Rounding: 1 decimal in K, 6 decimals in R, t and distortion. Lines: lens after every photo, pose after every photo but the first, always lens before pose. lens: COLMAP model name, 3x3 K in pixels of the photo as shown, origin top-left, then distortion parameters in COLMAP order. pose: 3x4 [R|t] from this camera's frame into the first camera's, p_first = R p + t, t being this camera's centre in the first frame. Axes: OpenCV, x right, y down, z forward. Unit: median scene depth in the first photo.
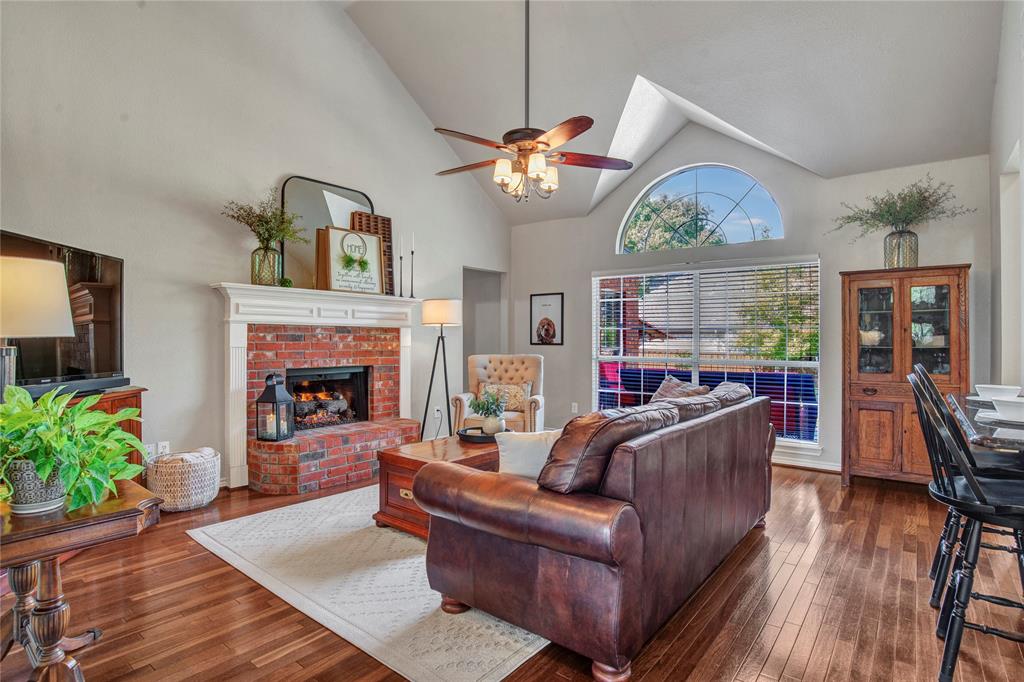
lens RADIAL K [[535.1, 0, 514.6], [0, 535.1, 336.6], [0, 0, 1]] dist [-0.025732, 0.001894]
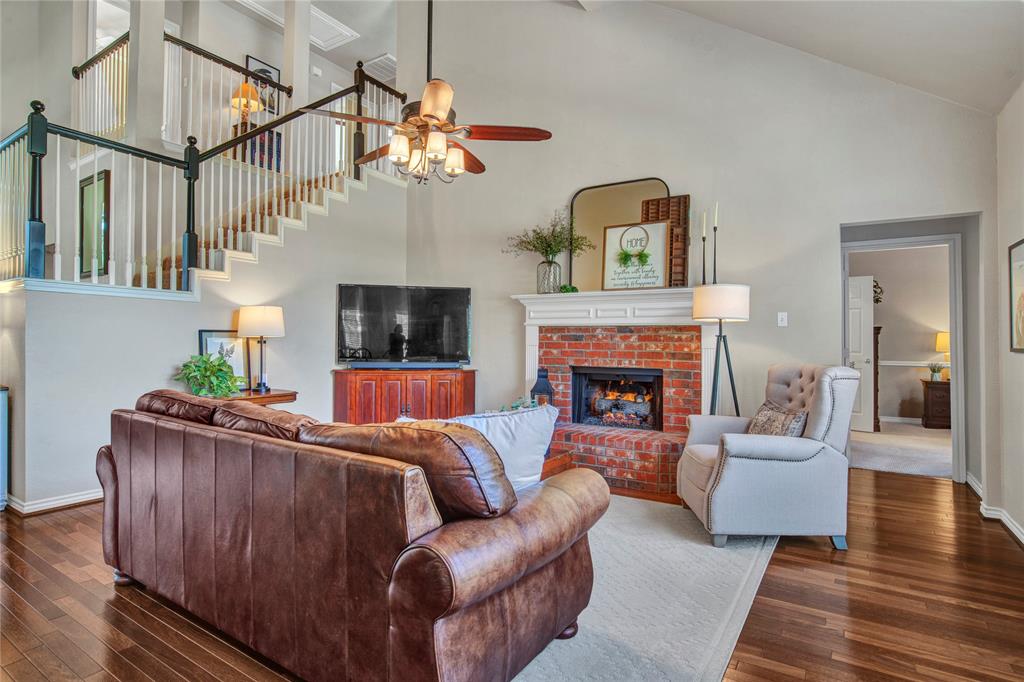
lens RADIAL K [[535.1, 0, 514.6], [0, 535.1, 336.6], [0, 0, 1]] dist [-0.025732, 0.001894]
pose [[0.106488, -0.009450, -0.994269, 0.617250], [-0.002575, 0.999949, -0.009779, 0.010079], [0.994311, 0.003602, 0.106458, 0.698951]]
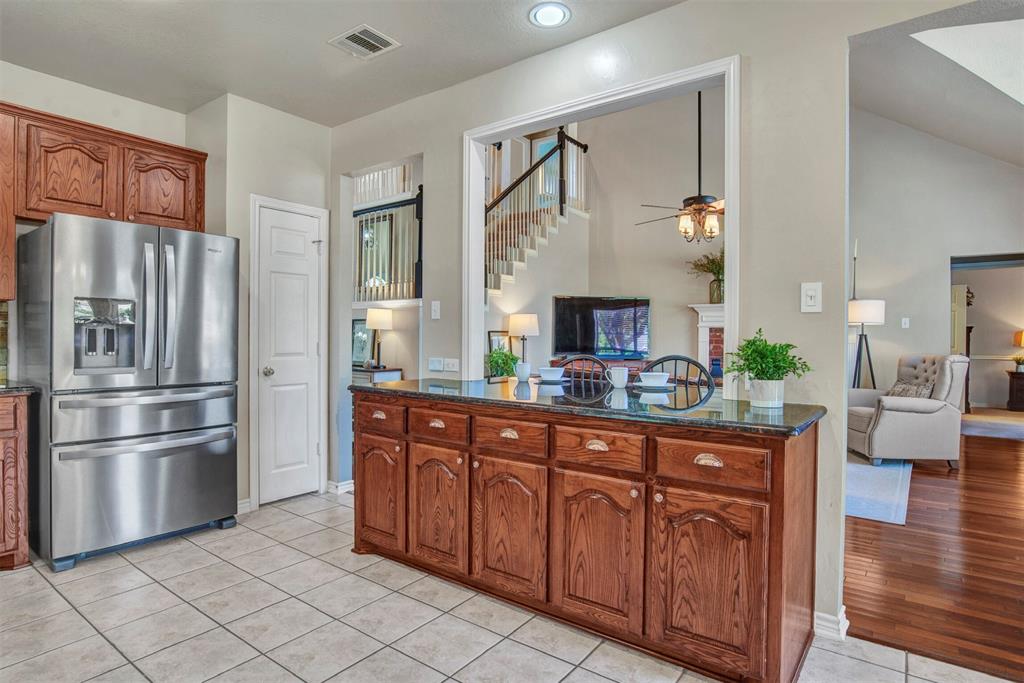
lens RADIAL K [[556.0, 0, 512.0], [0, 556.0, 341.5], [0, 0, 1]] dist [-0.055089, 0.023049]
pose [[0.023197, 0.006572, -0.999709, 1.023619], [-0.001372, 0.999978, 0.006542, 0.007932], [0.999730, 0.001220, 0.023206, 0.299971]]
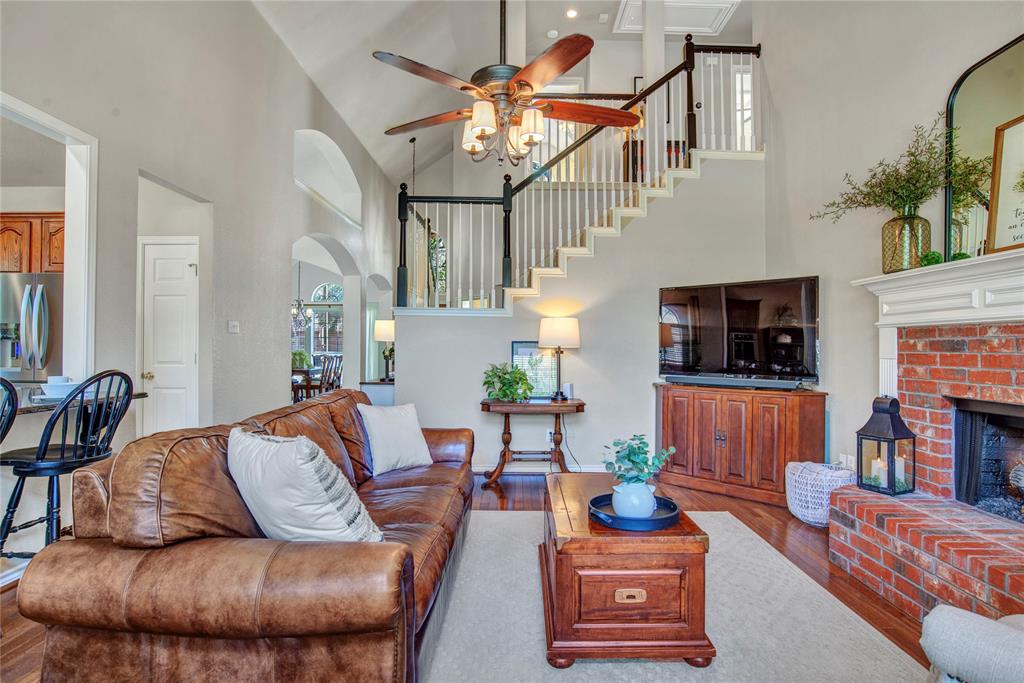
lens RADIAL K [[535.1, 0, 514.6], [0, 535.1, 337.1], [0, 0, 1]] dist [-0.025732, 0.001894]
pose [[-0.779878, -0.018944, -0.625644, 0.318419], [-0.004616, 0.999689, -0.024517, 0.008642], [0.625914, -0.016232, -0.779723, 1.065062]]
